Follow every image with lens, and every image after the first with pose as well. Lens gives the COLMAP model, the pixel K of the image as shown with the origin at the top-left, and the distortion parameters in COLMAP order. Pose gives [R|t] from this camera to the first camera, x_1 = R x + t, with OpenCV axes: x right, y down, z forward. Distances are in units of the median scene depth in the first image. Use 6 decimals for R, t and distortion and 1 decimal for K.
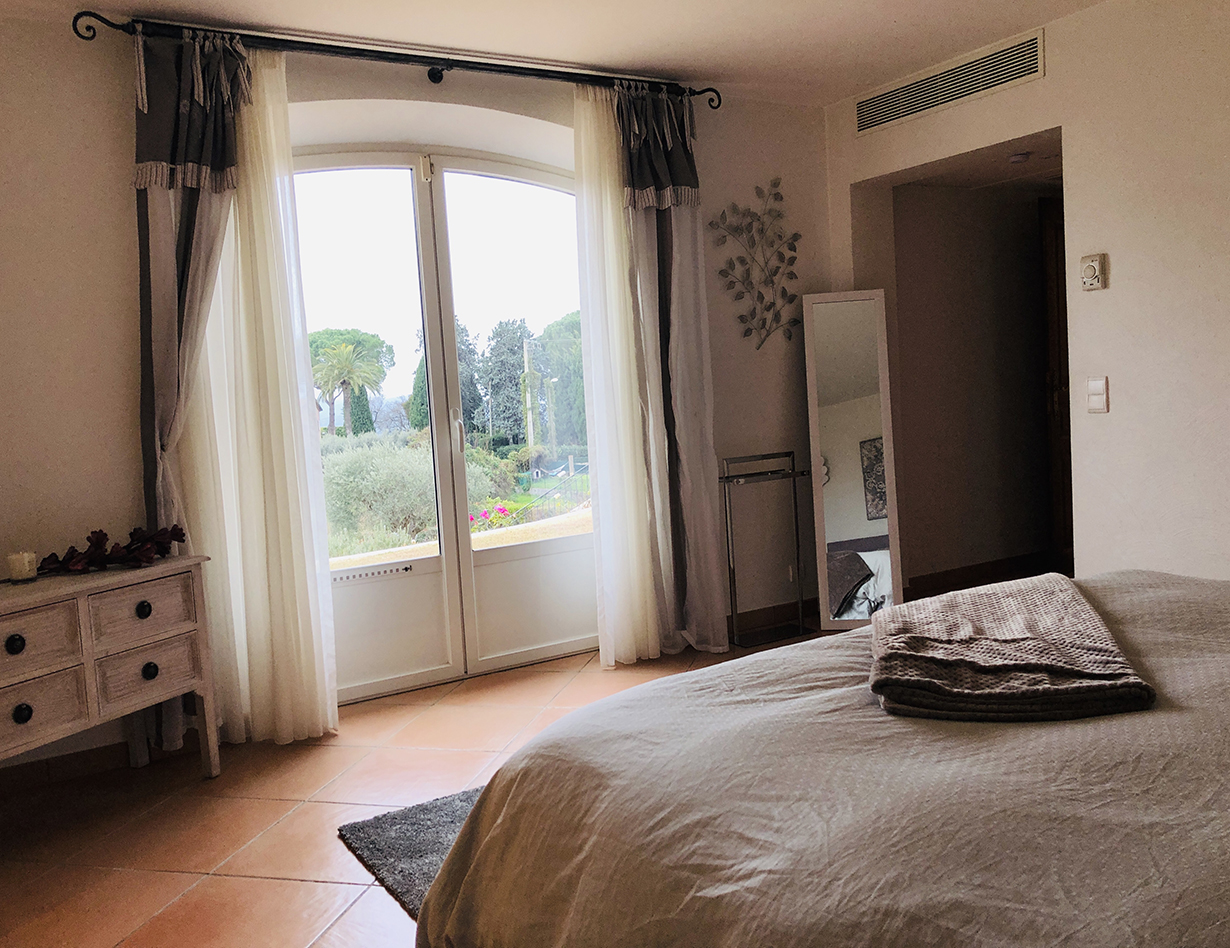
lens RADIAL K [[1026.9, 0, 606.8], [0, 1026.9, 473.9], [0, 0, 1]] dist [0.020518, -0.013731]
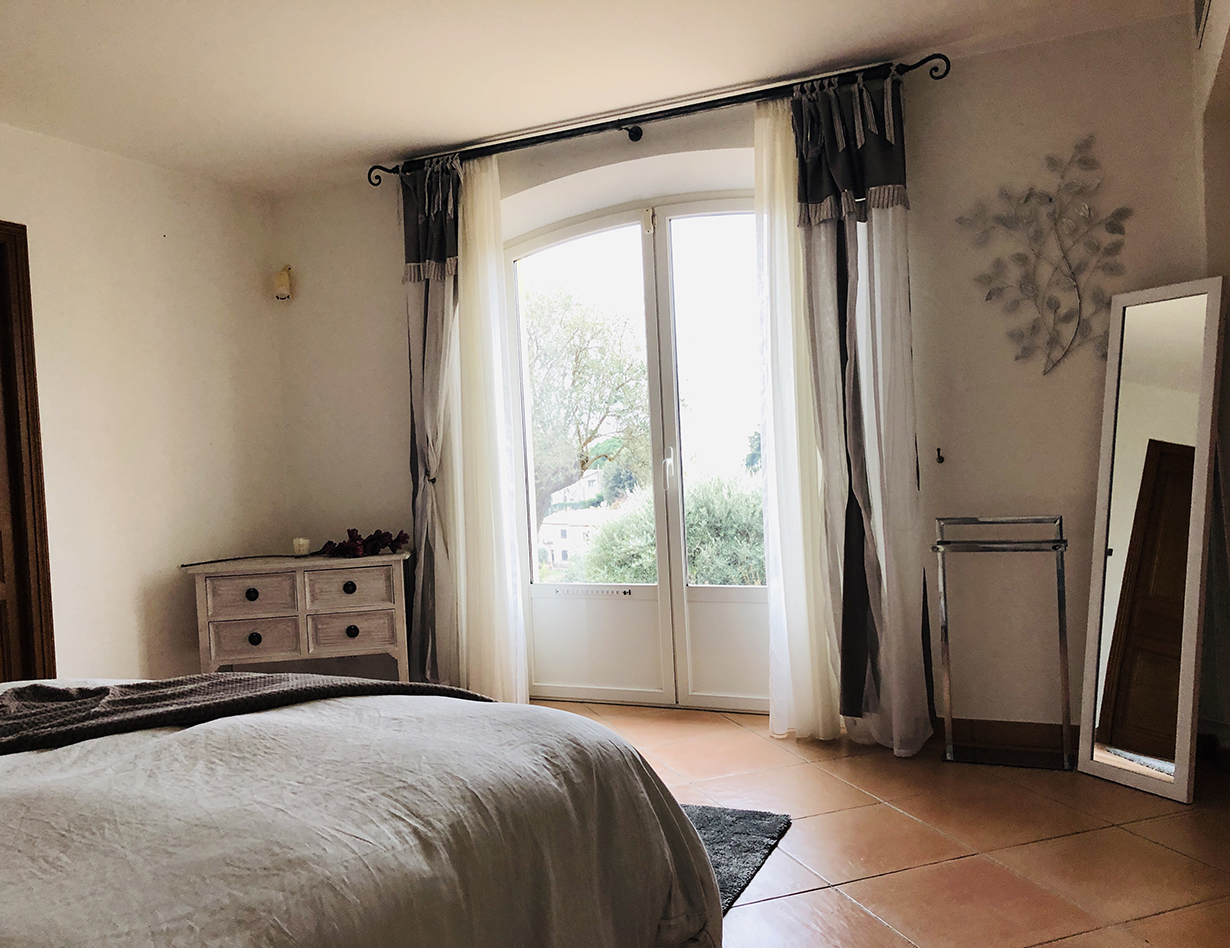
lens RADIAL K [[1026.9, 0, 605.9], [0, 1026.9, 475.5], [0, 0, 1]] dist [0.020518, -0.013731]
pose [[0.557875, 0.057122, -0.827957, 0.670354], [-0.052857, 0.998049, 0.033242, -0.064529], [0.828240, 0.025218, 0.559806, 0.364967]]
